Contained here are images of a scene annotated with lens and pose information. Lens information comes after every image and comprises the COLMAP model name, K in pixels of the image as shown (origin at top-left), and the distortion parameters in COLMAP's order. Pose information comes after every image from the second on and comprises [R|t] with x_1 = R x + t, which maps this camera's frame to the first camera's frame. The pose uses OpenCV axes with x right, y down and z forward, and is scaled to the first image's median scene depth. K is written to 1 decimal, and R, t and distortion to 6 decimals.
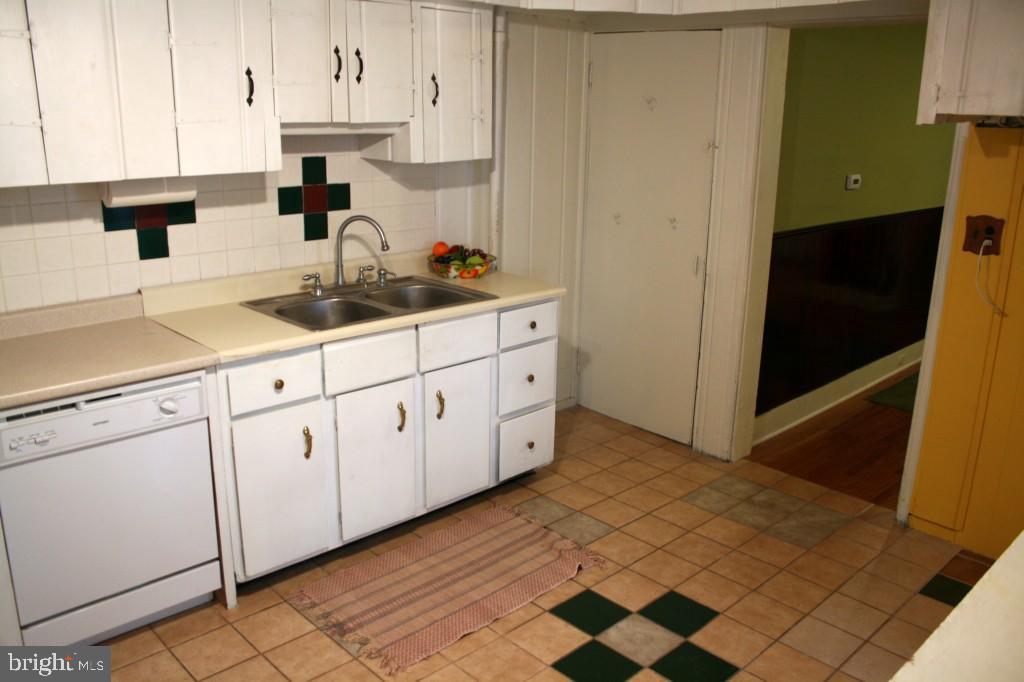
lens RADIAL K [[846.5, 0, 512.0], [0, 846.5, 341.0], [0, 0, 1]] dist [-0.203275, 0.198955]
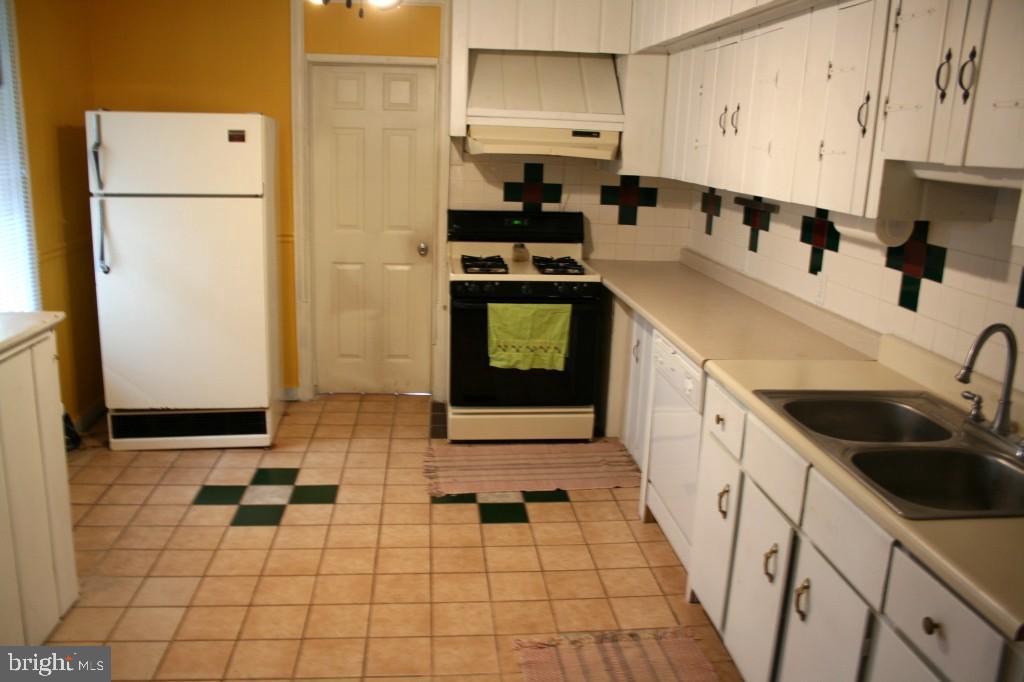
lens RADIAL K [[846.5, 0, 512.0], [0, 846.5, 341.0], [0, 0, 1]] dist [-0.203275, 0.198955]
pose [[-0.607483, 0.149303, -0.780175, 0.540882], [-0.263478, 0.888697, 0.375228, -0.292965], [0.749362, 0.433504, -0.500530, 1.140573]]
